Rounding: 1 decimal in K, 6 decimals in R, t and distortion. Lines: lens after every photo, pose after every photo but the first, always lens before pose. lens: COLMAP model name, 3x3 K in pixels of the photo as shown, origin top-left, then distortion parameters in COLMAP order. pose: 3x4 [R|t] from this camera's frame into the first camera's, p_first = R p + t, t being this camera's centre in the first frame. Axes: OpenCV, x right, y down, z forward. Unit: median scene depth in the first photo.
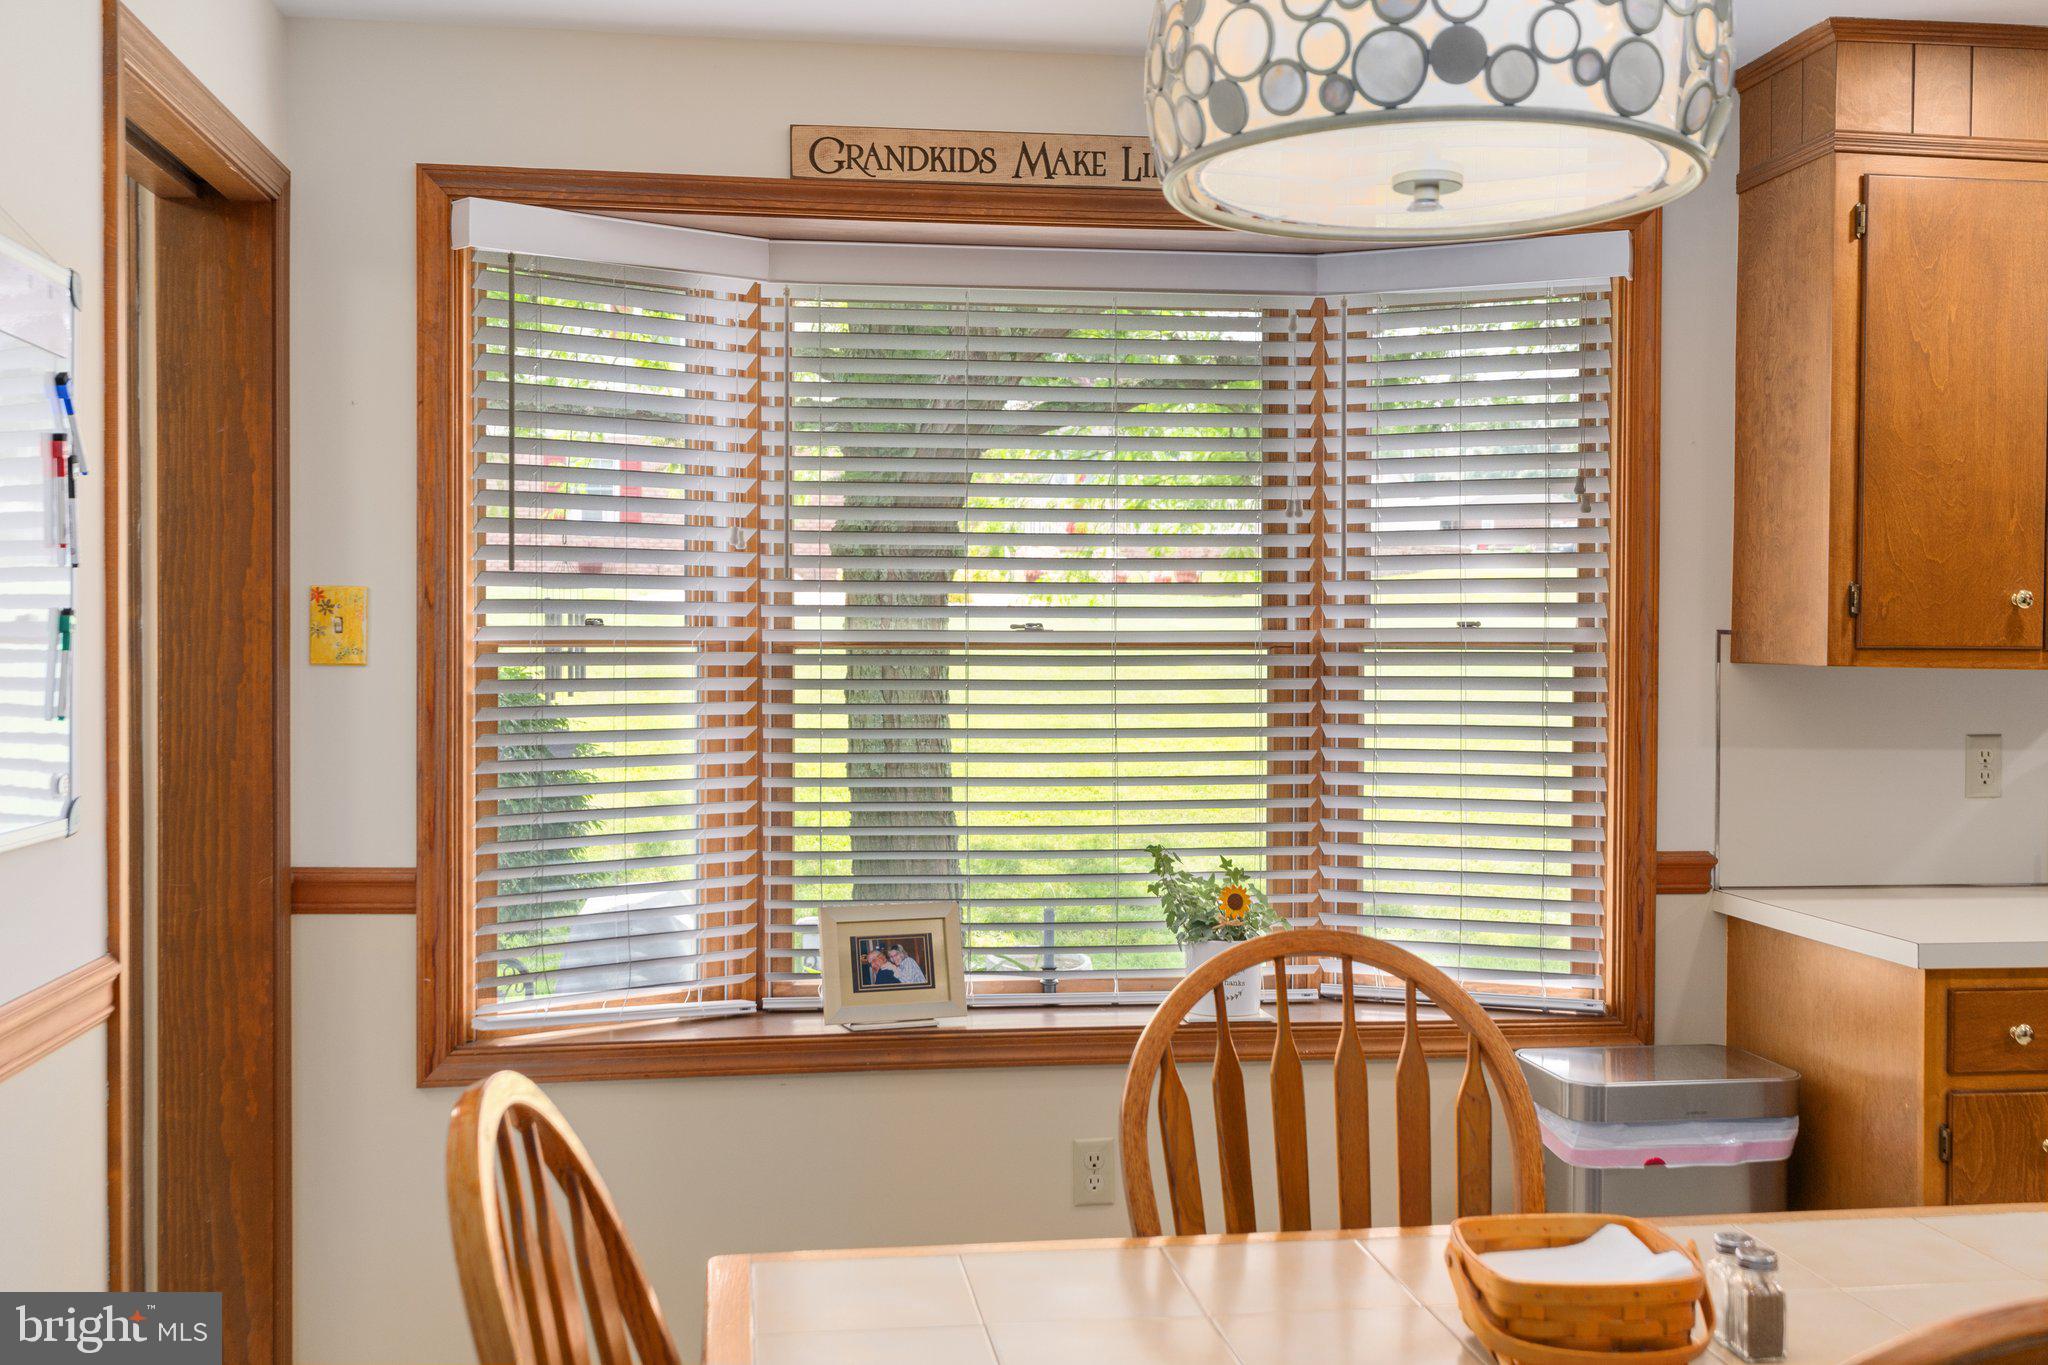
lens RADIAL K [[1992.3, 0, 1023.4], [0, 1992.3, 658.0], [0, 0, 1]] dist [0.010924, -0.004202]
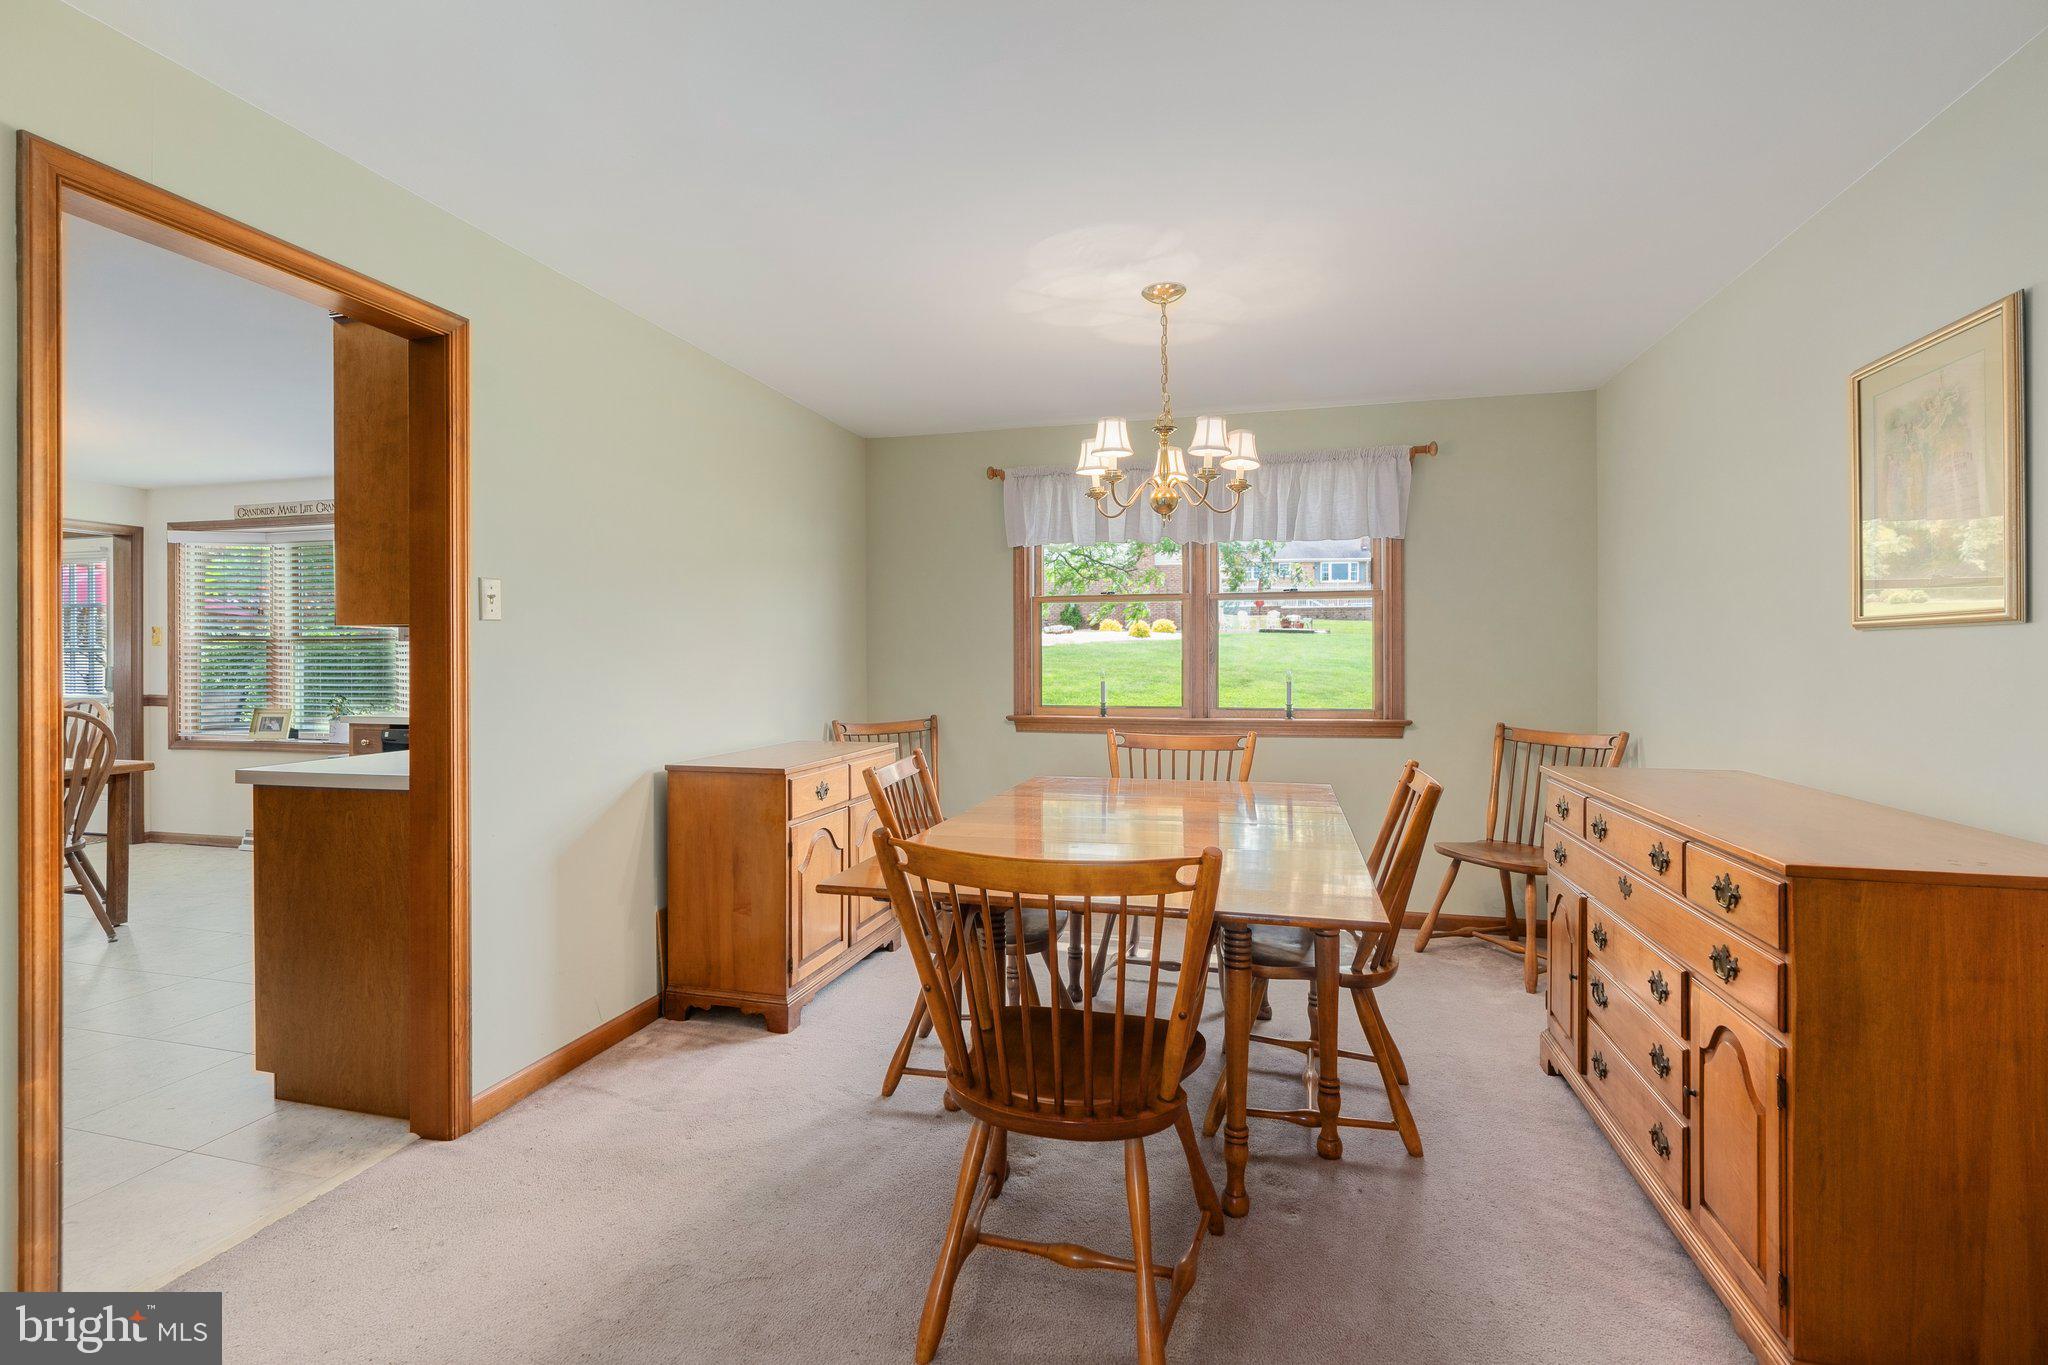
lens RADIAL K [[925.7, 0, 1028.8], [0, 925.7, 656.9], [0, 0, 1]] dist [-0.002601, 0.000157]
pose [[0.923564, -0.006844, -0.383383, 2.029424], [0.002498, 0.999927, -0.011833, 0.052905], [0.383436, 0.009971, 0.923514, -0.067119]]
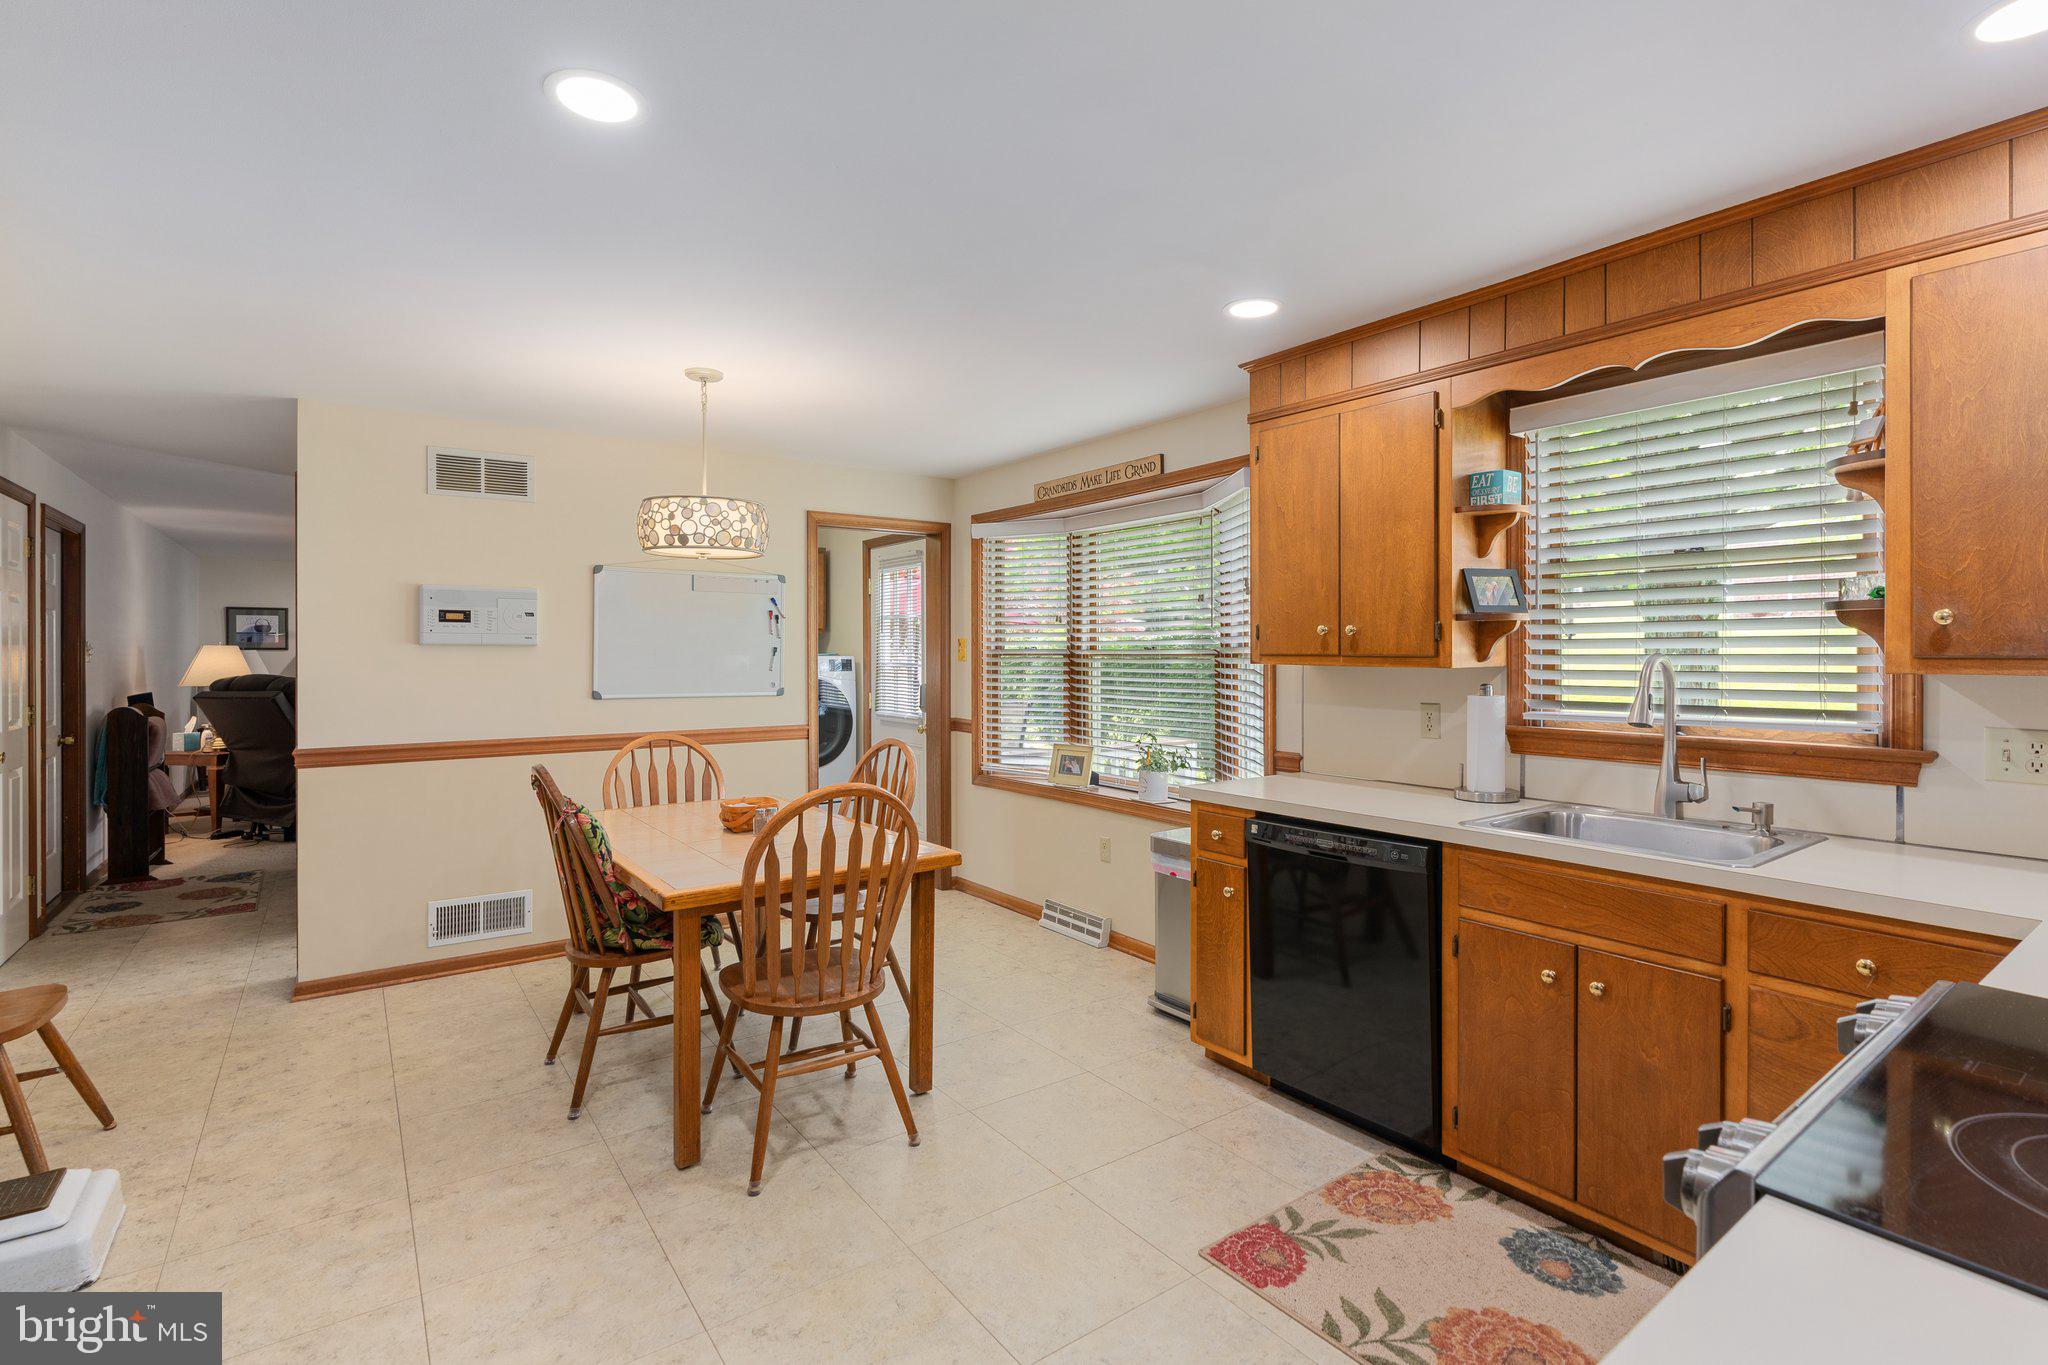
lens RADIAL K [[969.2, 0, 1023.0], [0, 969.2, 653.4], [0, 0, 1]] dist [-0.000384, 0.000164]
pose [[0.466105, -0.003928, -0.884721, 1.205441], [-0.005648, 0.999957, -0.007415, 0.002128], [0.884712, 0.008453, 0.466062, 0.298370]]
